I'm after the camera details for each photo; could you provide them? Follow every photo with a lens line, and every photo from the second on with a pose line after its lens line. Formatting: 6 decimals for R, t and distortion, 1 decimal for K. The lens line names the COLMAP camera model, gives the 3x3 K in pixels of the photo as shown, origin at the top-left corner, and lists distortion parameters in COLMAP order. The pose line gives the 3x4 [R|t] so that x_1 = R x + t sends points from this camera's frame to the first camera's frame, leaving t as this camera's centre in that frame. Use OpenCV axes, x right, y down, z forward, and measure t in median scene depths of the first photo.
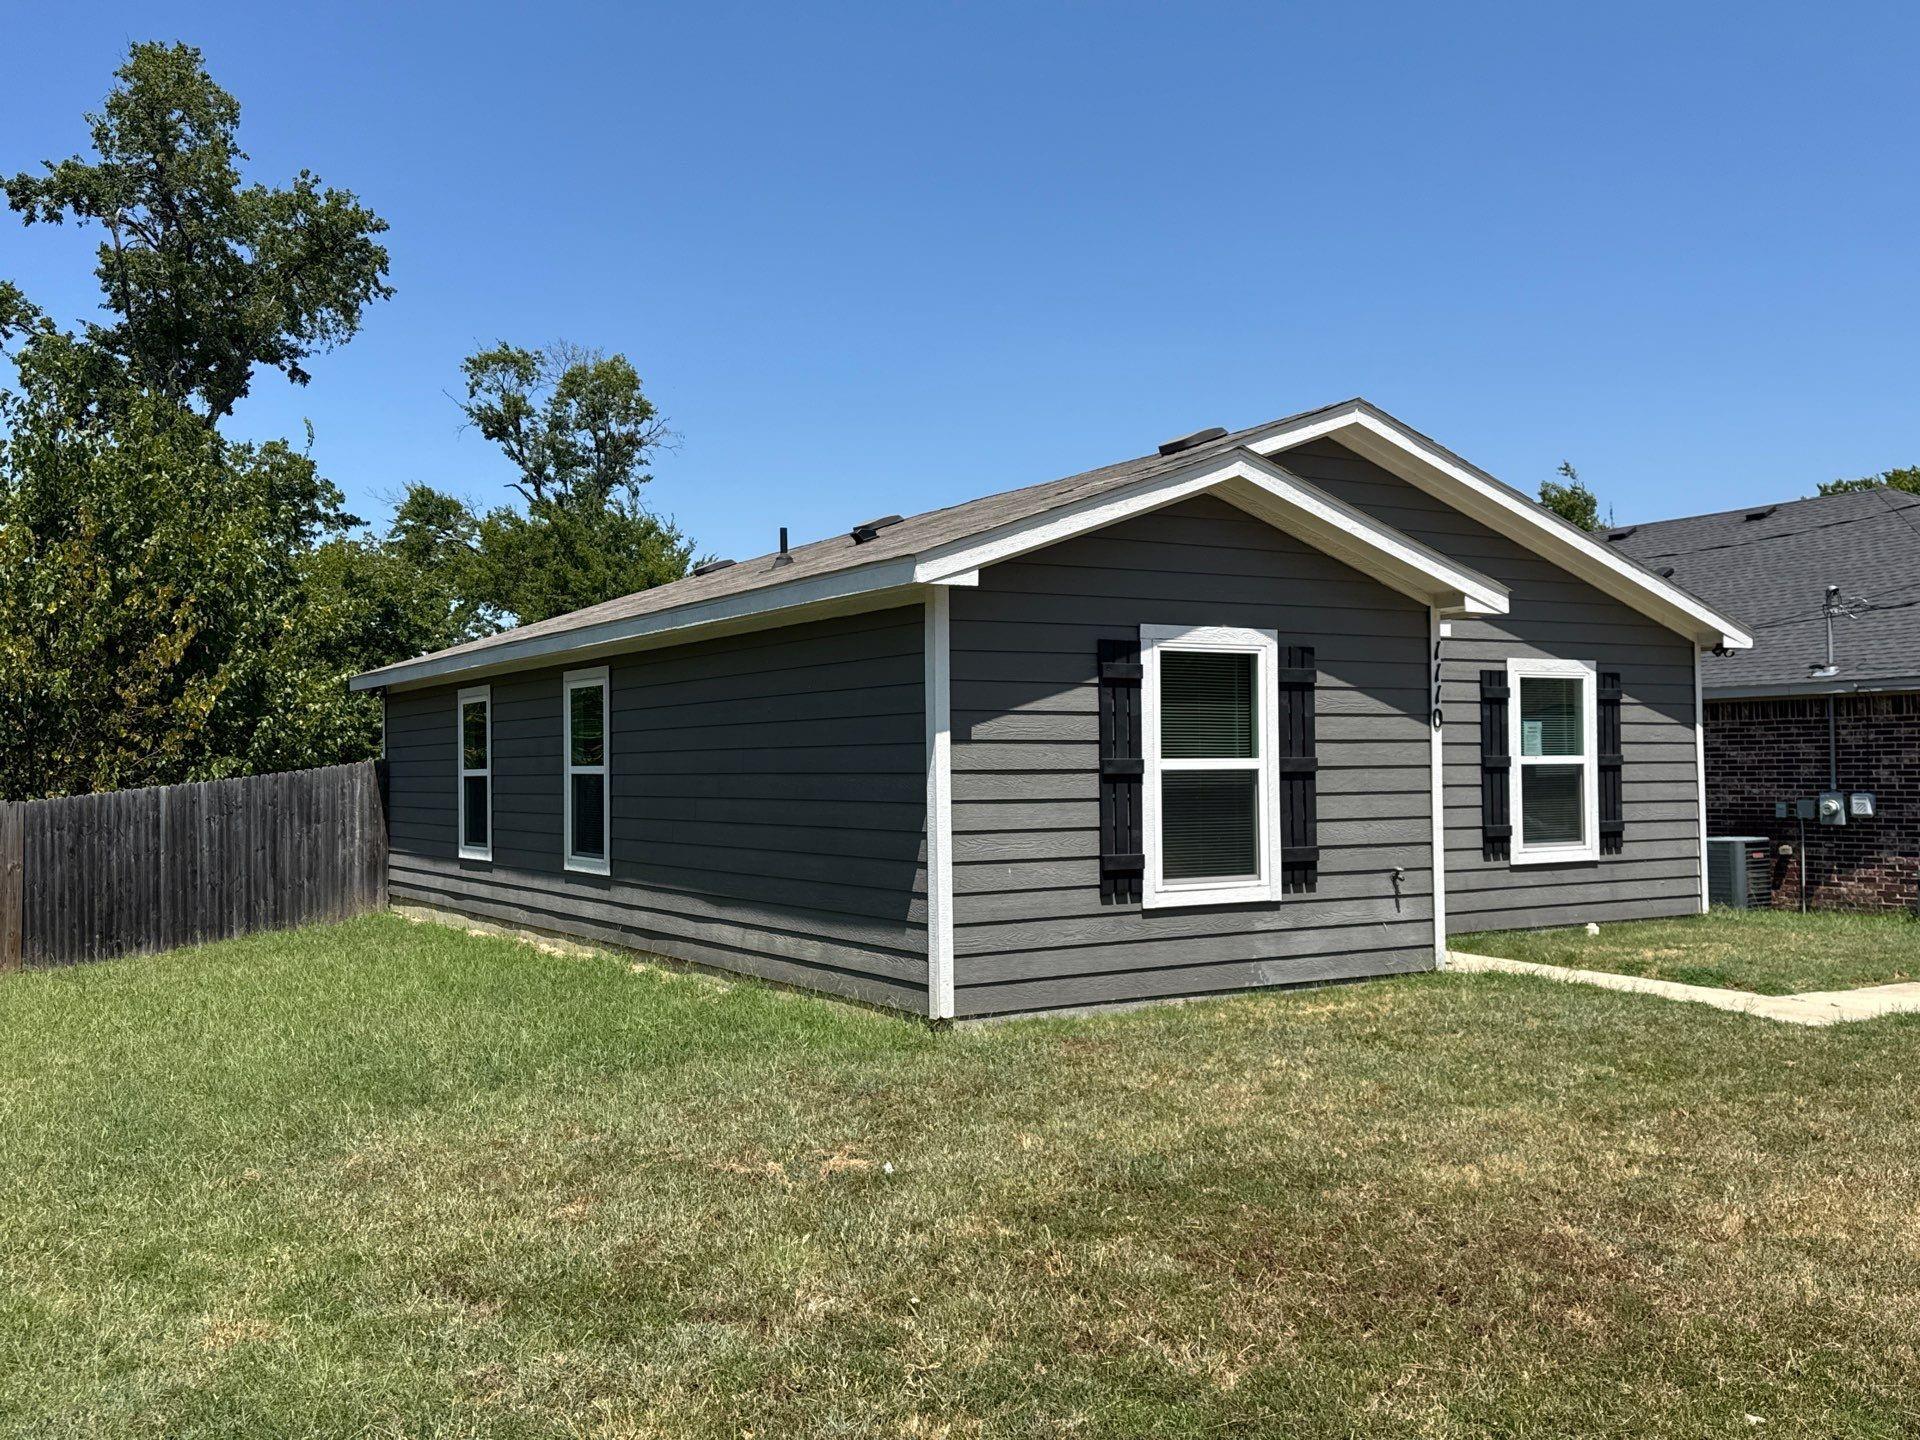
lens RADIAL K [[1717.3, 0, 960.0], [0, 1717.3, 720.0], [0, 0, 1]] dist [0.049547, -0.010294]
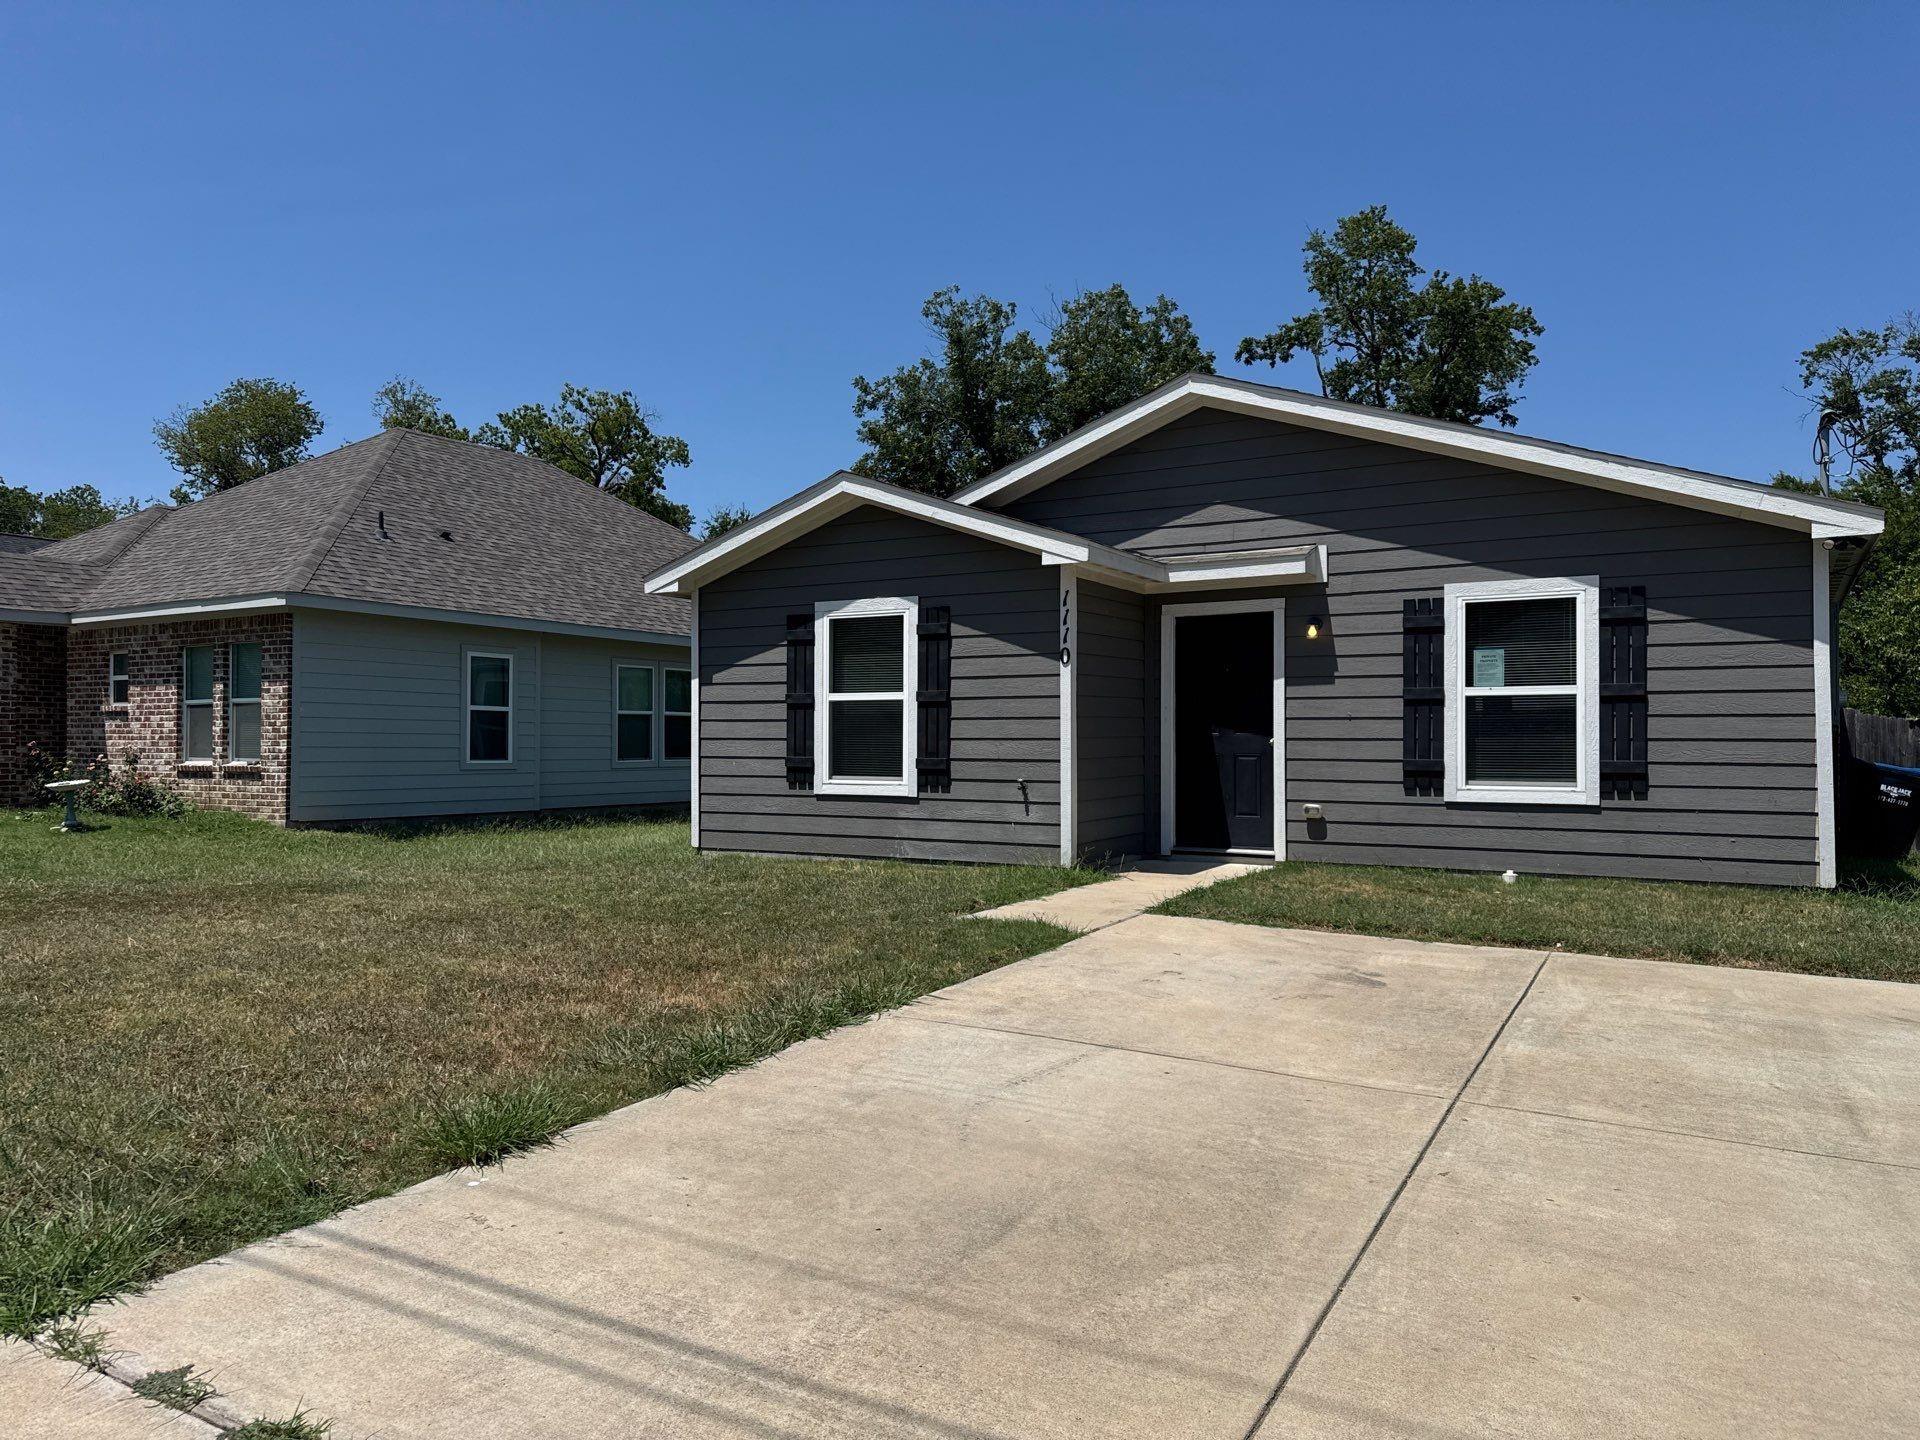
lens RADIAL K [[1344.4, 0, 960.0], [0, 1344.4, 720.0], [0, 0, 1]] dist [0.153746, -0.291031]
pose [[0.454528, -0.002199, -0.890730, 1.135878], [0.018117, 0.999813, 0.006777, 0.037889], [0.890548, -0.019218, 0.454483, 0.551259]]
